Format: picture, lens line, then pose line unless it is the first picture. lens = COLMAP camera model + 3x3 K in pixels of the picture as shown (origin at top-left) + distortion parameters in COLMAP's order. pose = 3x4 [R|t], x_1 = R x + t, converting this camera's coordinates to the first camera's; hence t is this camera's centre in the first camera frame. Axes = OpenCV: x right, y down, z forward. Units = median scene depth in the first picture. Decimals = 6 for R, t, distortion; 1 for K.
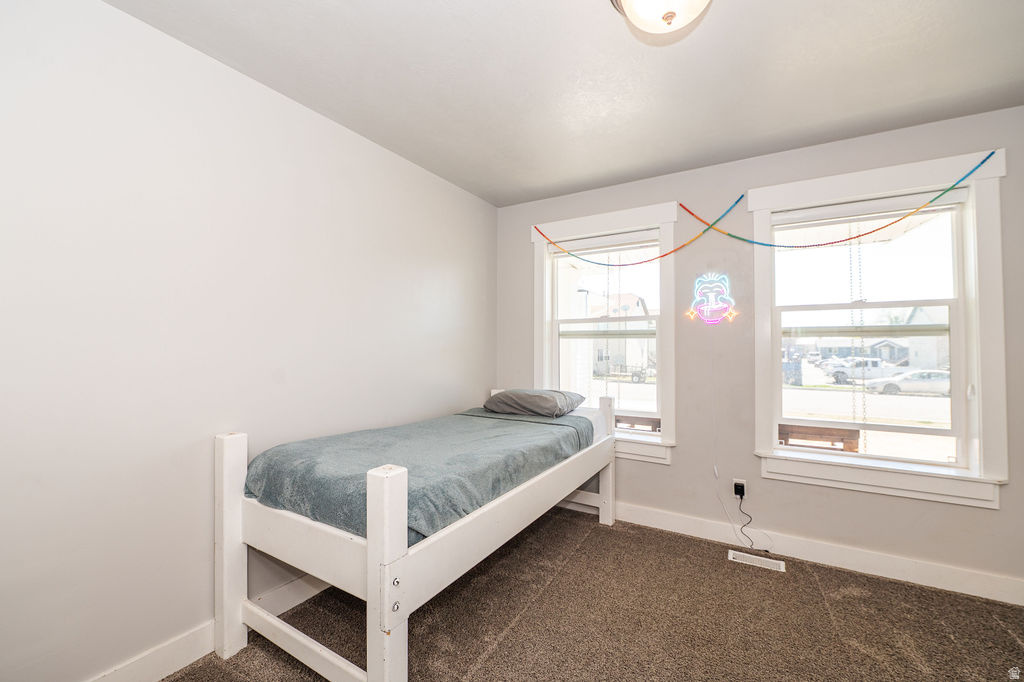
lens RADIAL K [[418.7, 0, 513.7], [0, 418.7, 335.9], [0, 0, 1]] dist [-0.011069, -0.000312]
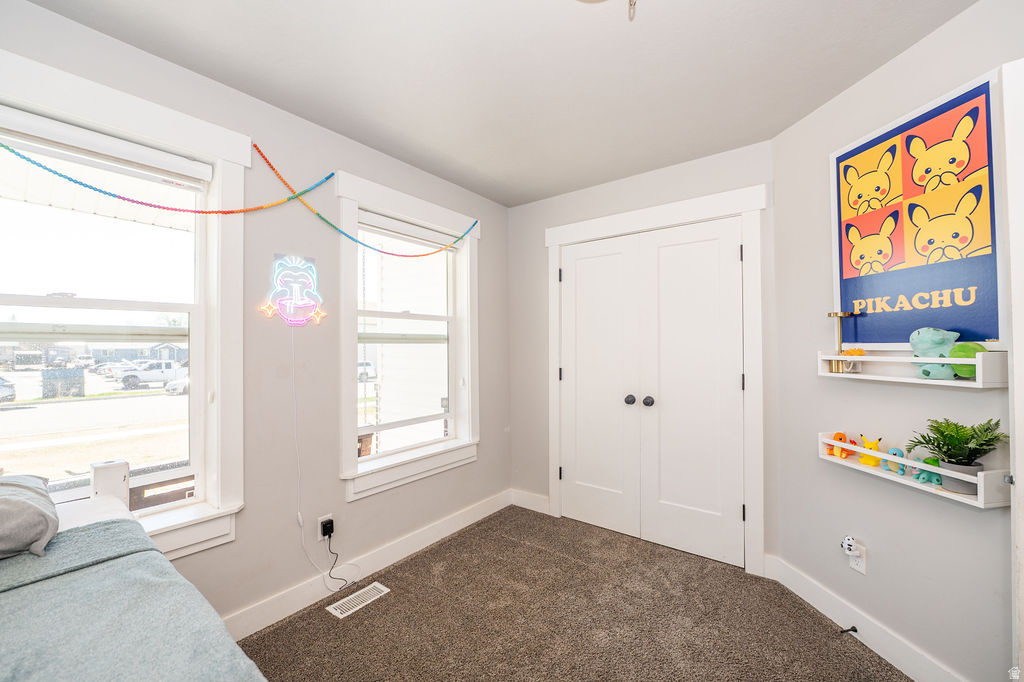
lens RADIAL K [[410.0, 0, 512.9], [0, 410.0, 339.1], [0, 0, 1]] dist [-0.010554, -0.000076]
pose [[0.102342, 0.016713, 0.994609, -0.215889], [-0.020713, 0.999678, -0.014667, -0.000051], [-0.994534, -0.019100, 0.102655, 0.527097]]
